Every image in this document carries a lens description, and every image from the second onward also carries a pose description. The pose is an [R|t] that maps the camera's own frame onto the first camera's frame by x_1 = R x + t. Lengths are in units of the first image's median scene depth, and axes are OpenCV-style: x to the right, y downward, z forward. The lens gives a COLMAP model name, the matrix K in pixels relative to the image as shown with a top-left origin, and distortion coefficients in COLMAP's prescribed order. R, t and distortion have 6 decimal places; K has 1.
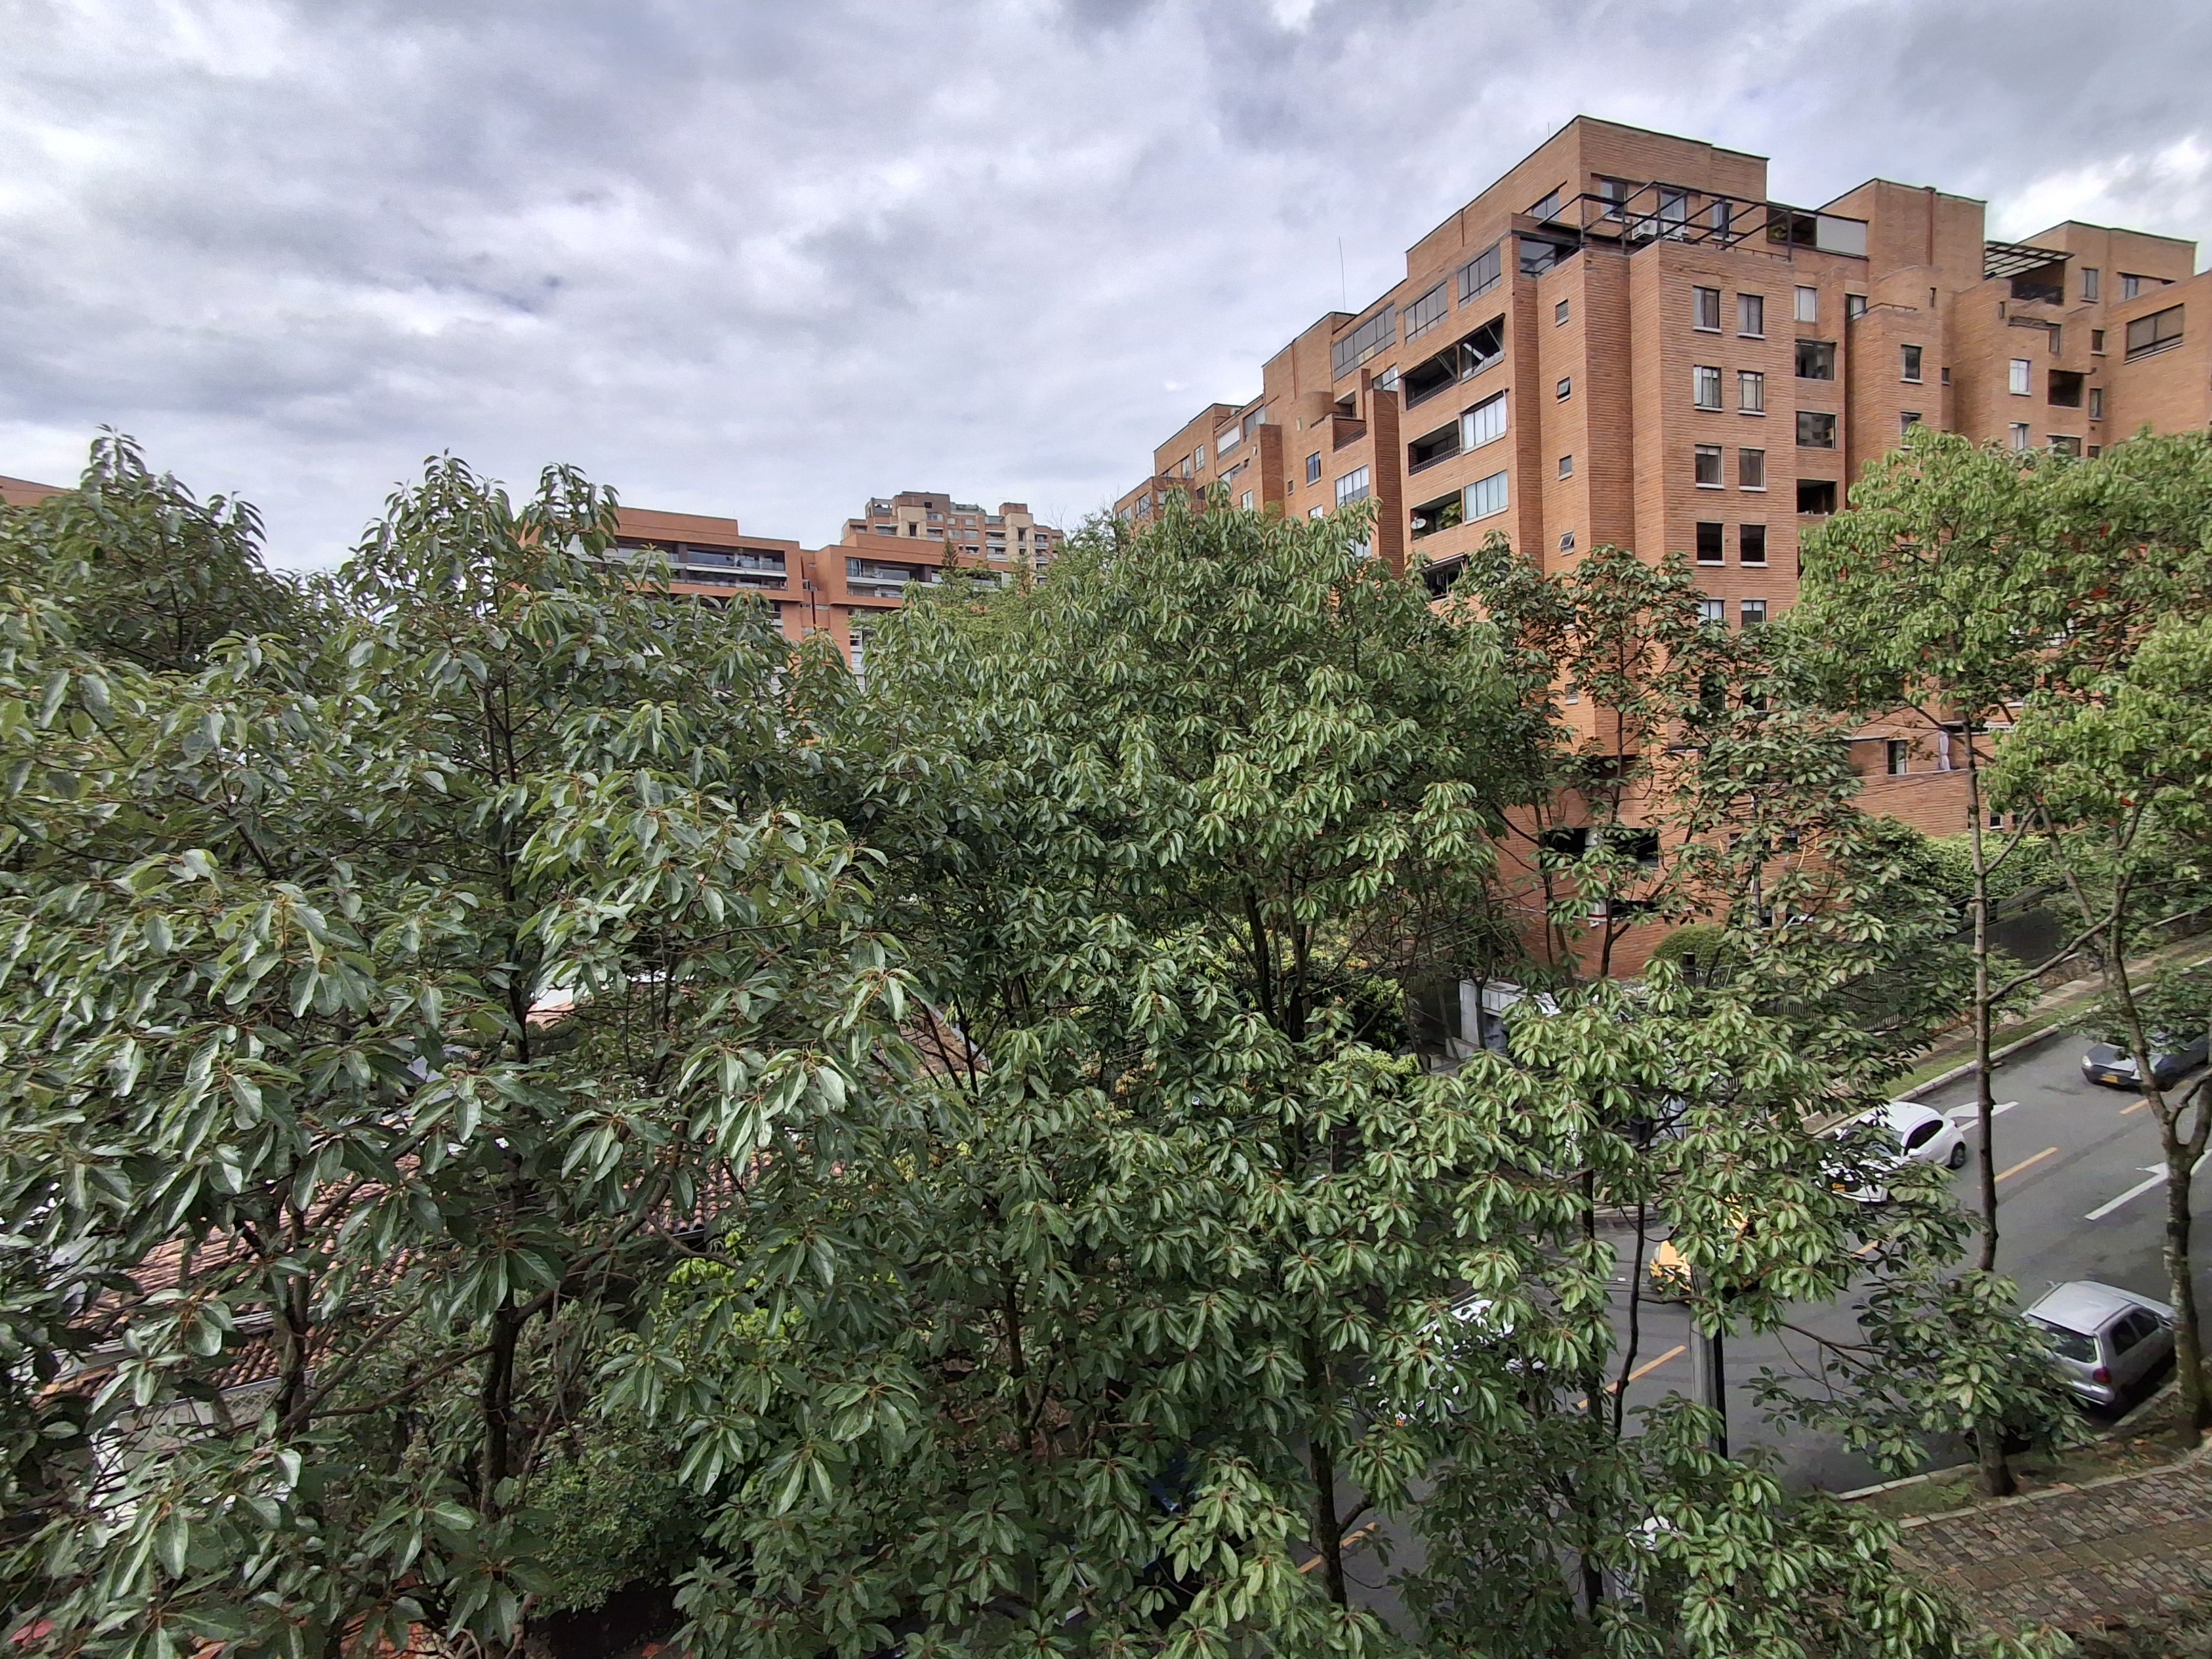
lens RADIAL K [[1019.3, 0, 1106.0], [0, 1019.3, 829.5], [0, 0, 1]] dist [0.004956, -0.000862]
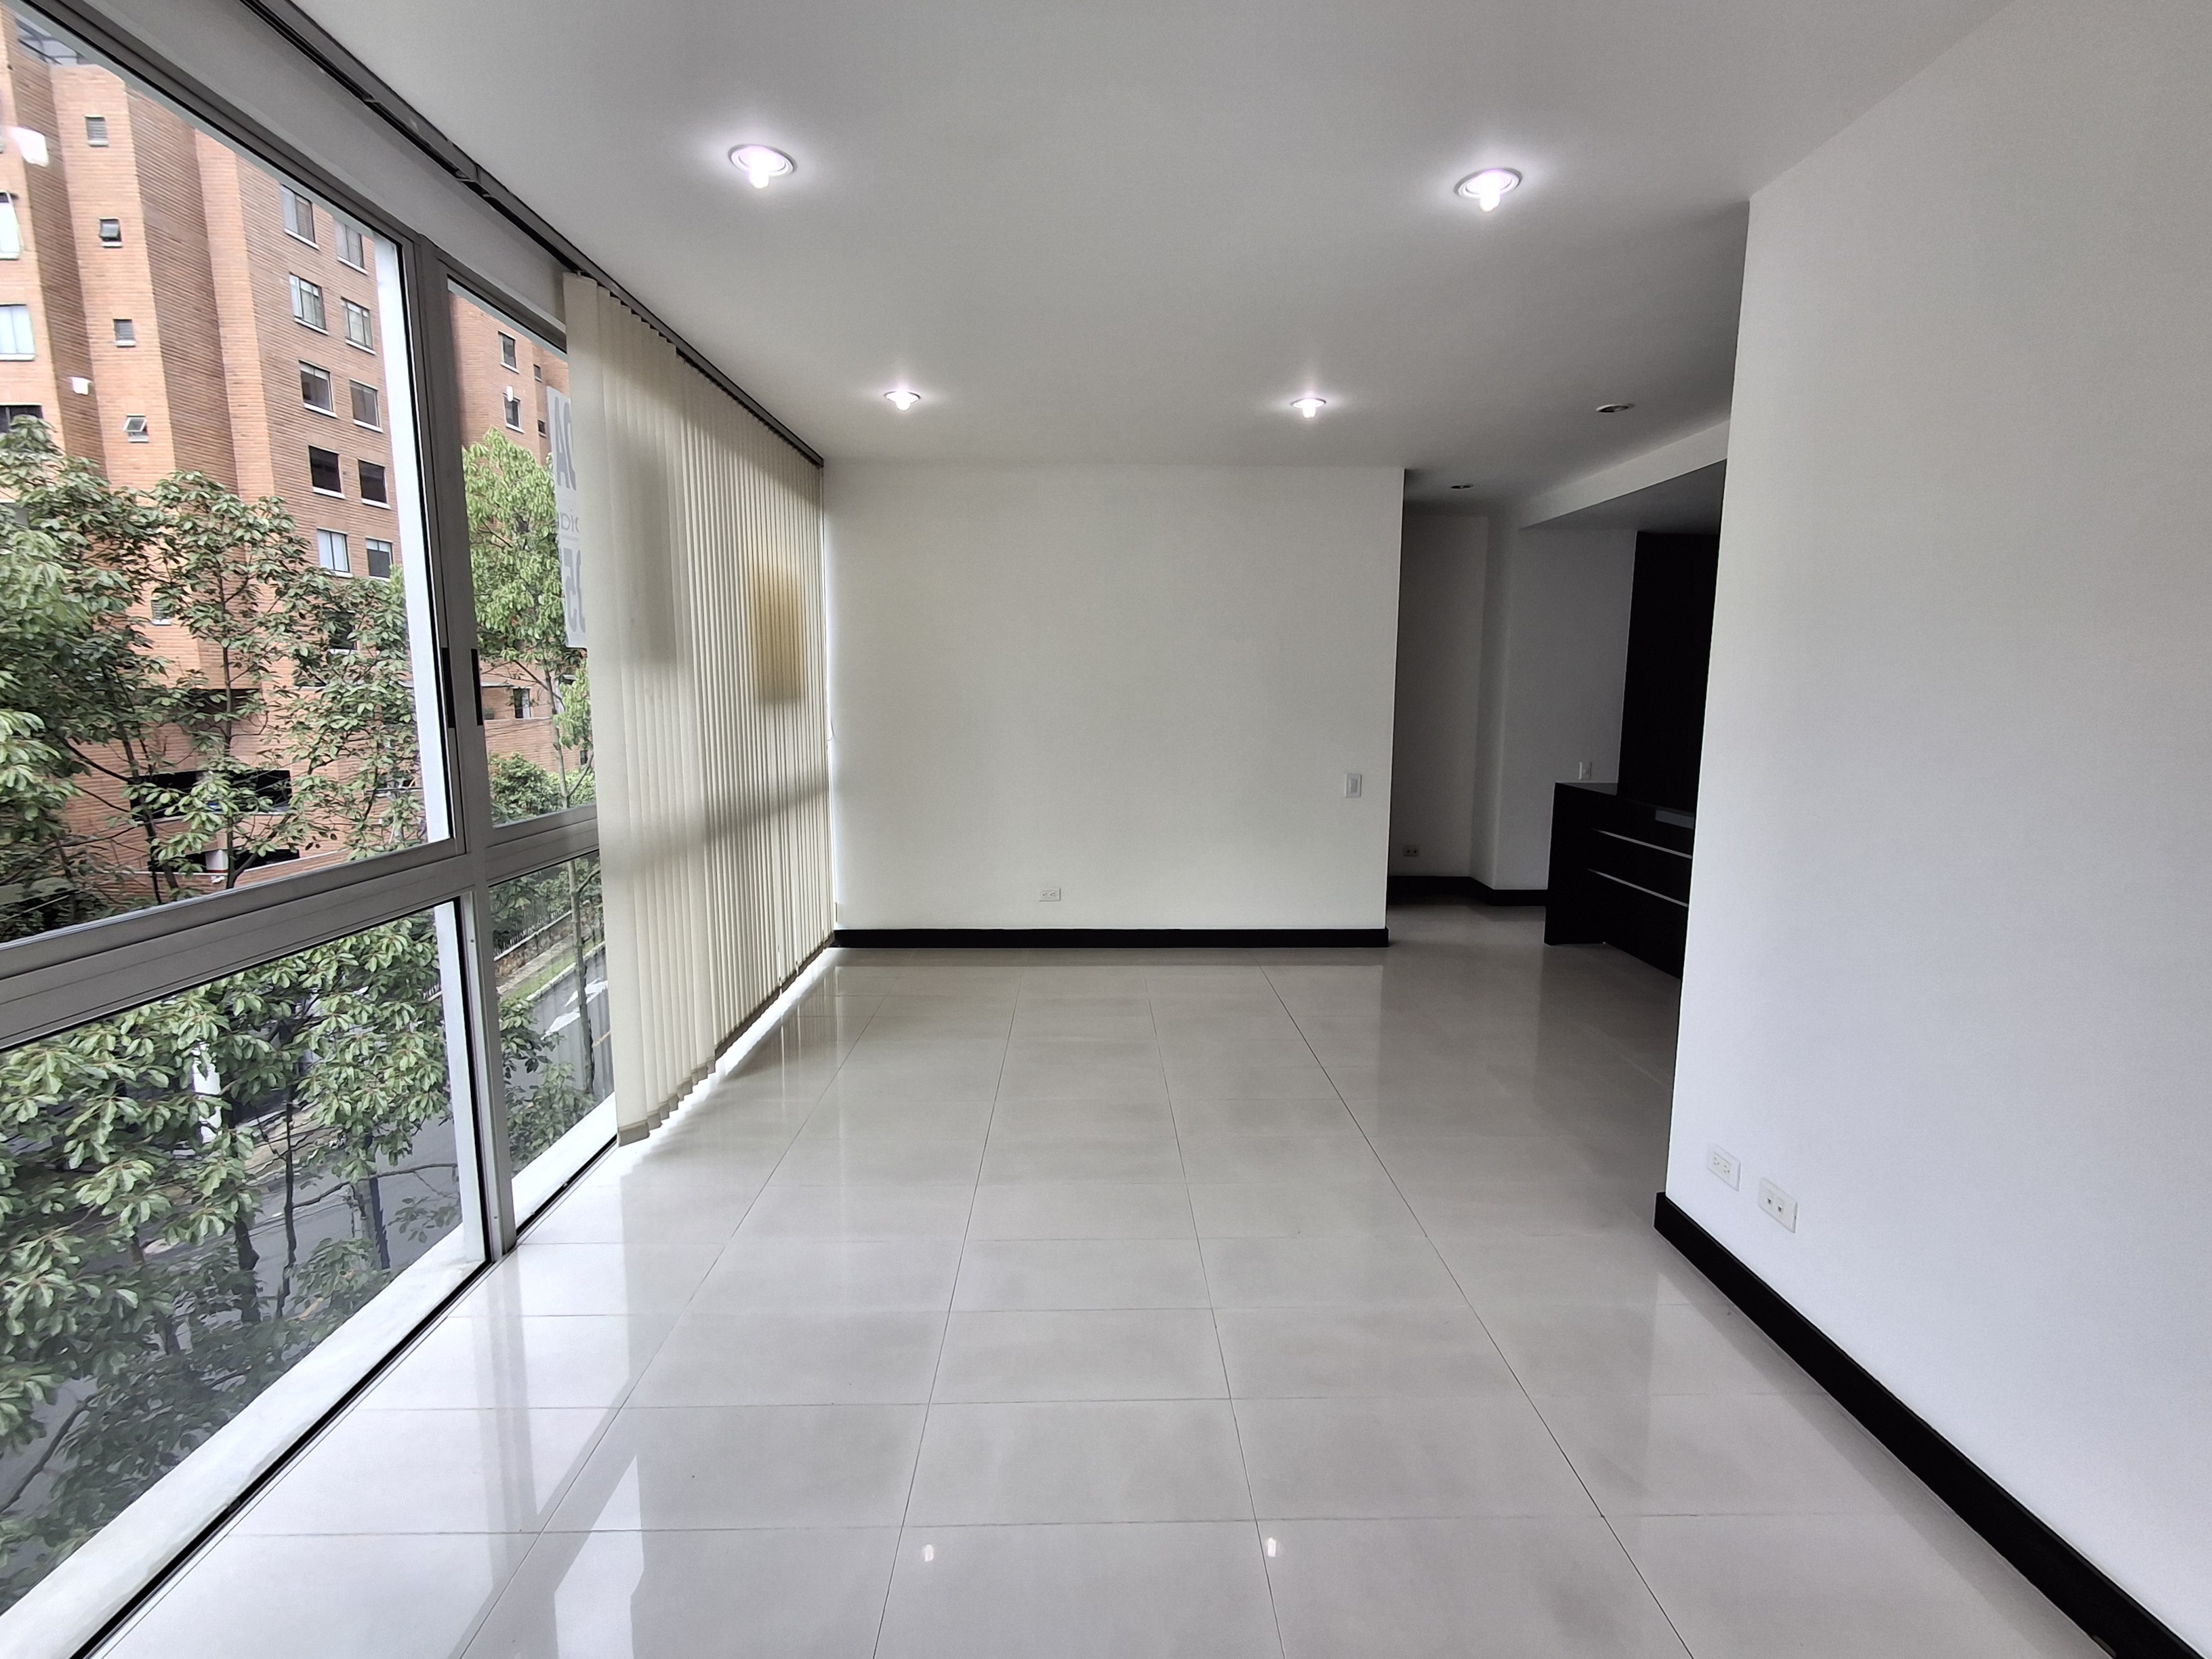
lens RADIAL K [[1019.3, 0, 1106.0], [0, 1019.3, 829.5], [0, 0, 1]] dist [0.004956, -0.000862]
pose [[0.393592, -0.076316, 0.916112, -0.091715], [0.024433, 0.997065, 0.072563, 0.012191], [-0.918961, -0.006177, 0.394301, -0.198897]]
